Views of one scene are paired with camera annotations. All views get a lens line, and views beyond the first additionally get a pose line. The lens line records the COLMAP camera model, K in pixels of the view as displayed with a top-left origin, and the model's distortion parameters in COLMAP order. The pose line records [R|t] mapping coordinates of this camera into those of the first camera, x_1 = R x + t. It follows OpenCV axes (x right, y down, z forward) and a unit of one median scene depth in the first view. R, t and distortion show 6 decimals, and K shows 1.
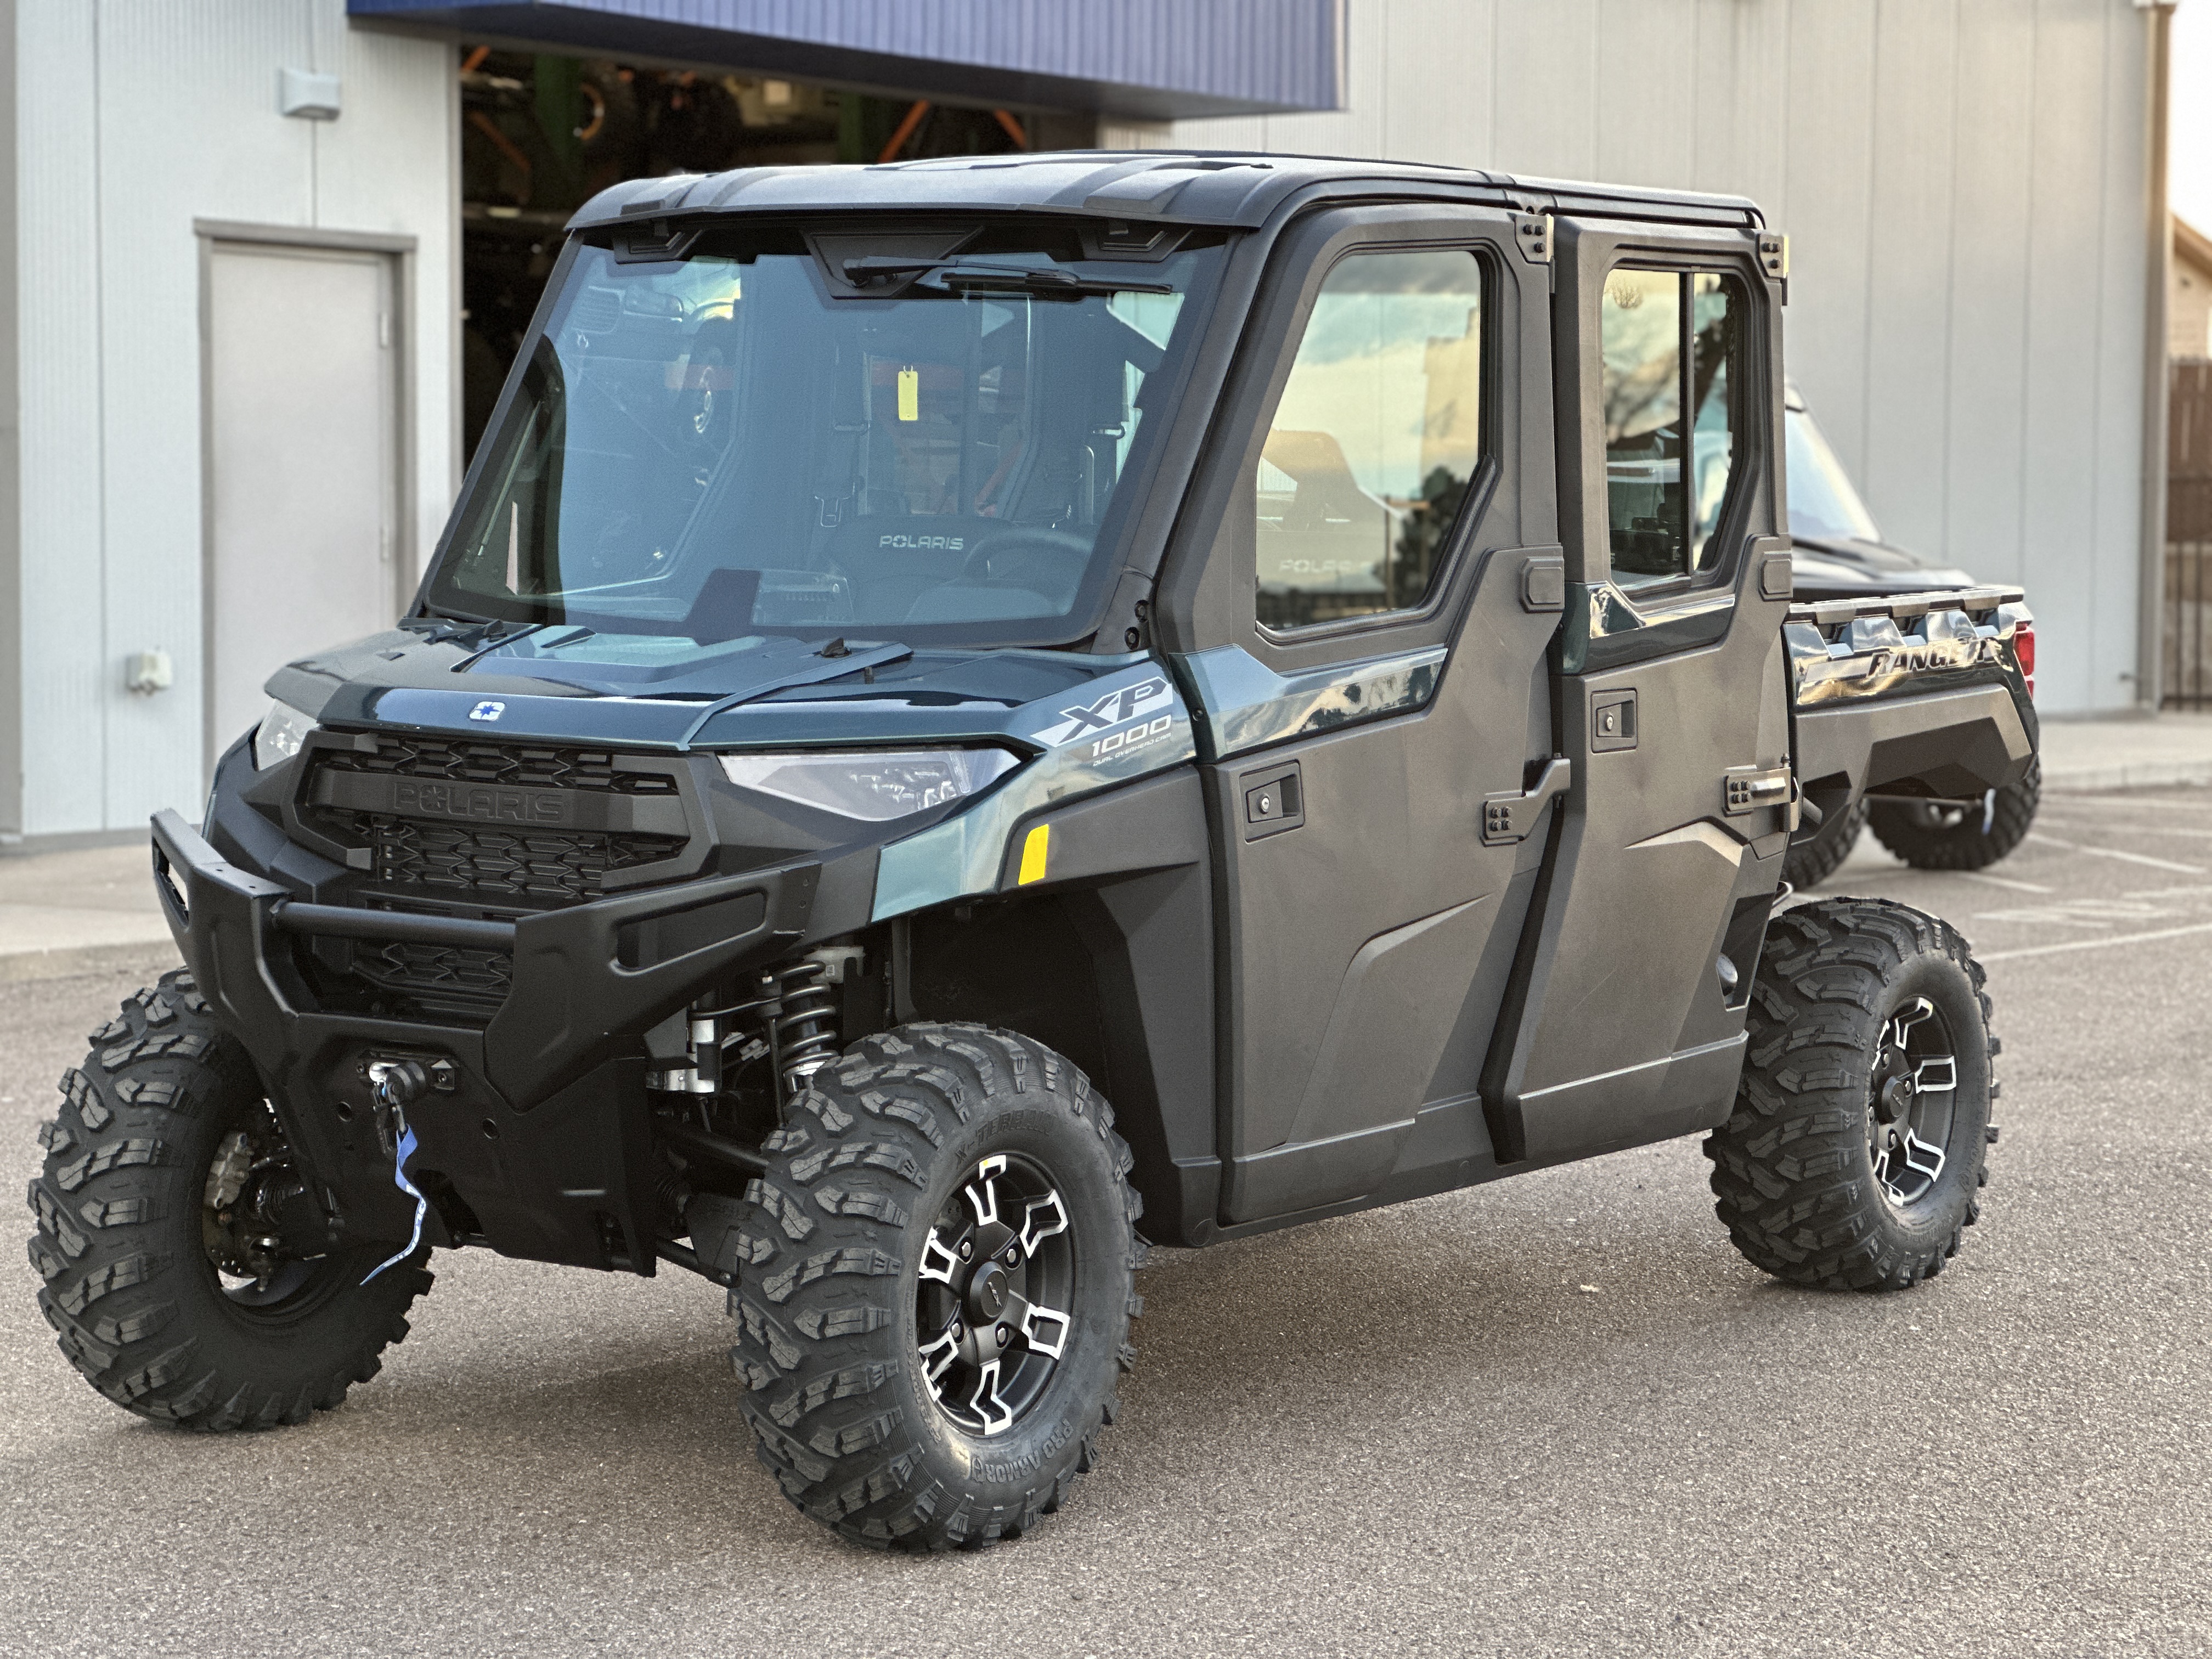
lens RADIAL K [[4949.5, 0, 1106.0], [0, 4949.5, 829.5], [0, 0, 1]] dist [-0.037442, 3.458295]
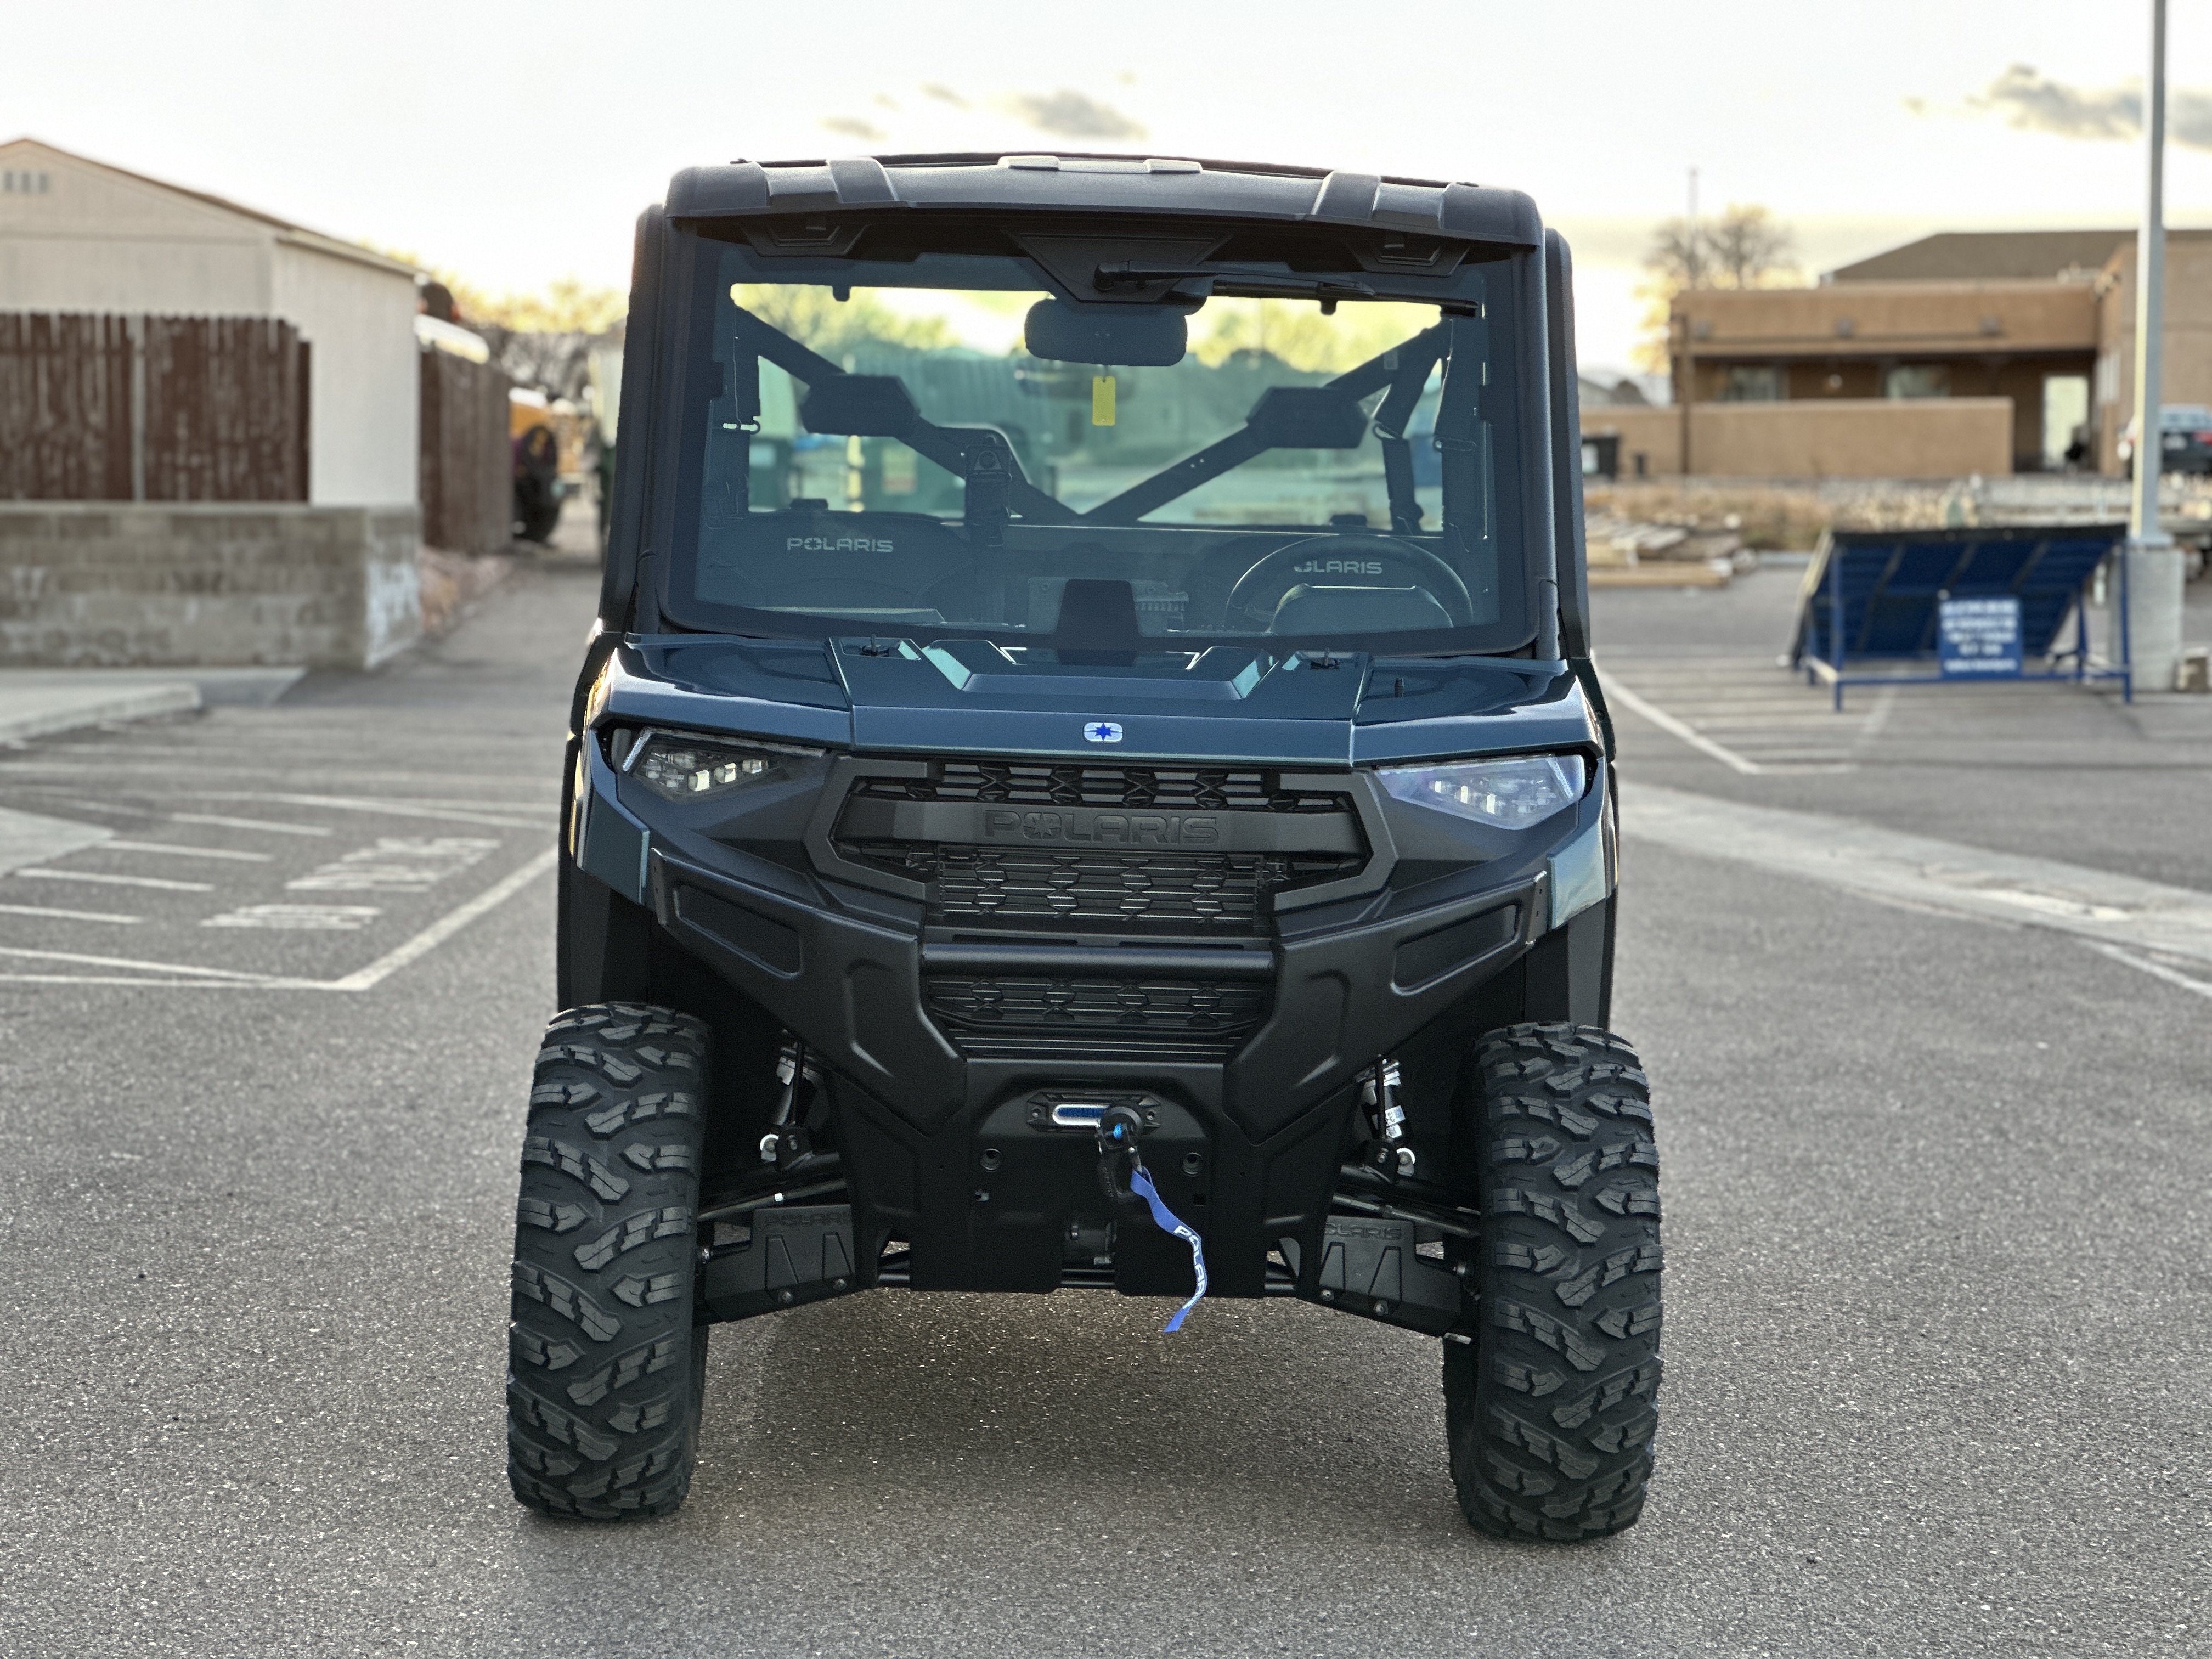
lens RADIAL K [[4949.5, 0, 1106.0], [0, 4949.5, 829.5], [0, 0, 1]] dist [-0.037442, 3.458295]
pose [[0.821088, -0.041468, 0.569294, -0.676137], [0.035561, 0.999136, 0.021488, -0.025834], [-0.569693, 0.002601, 0.821853, 0.206741]]
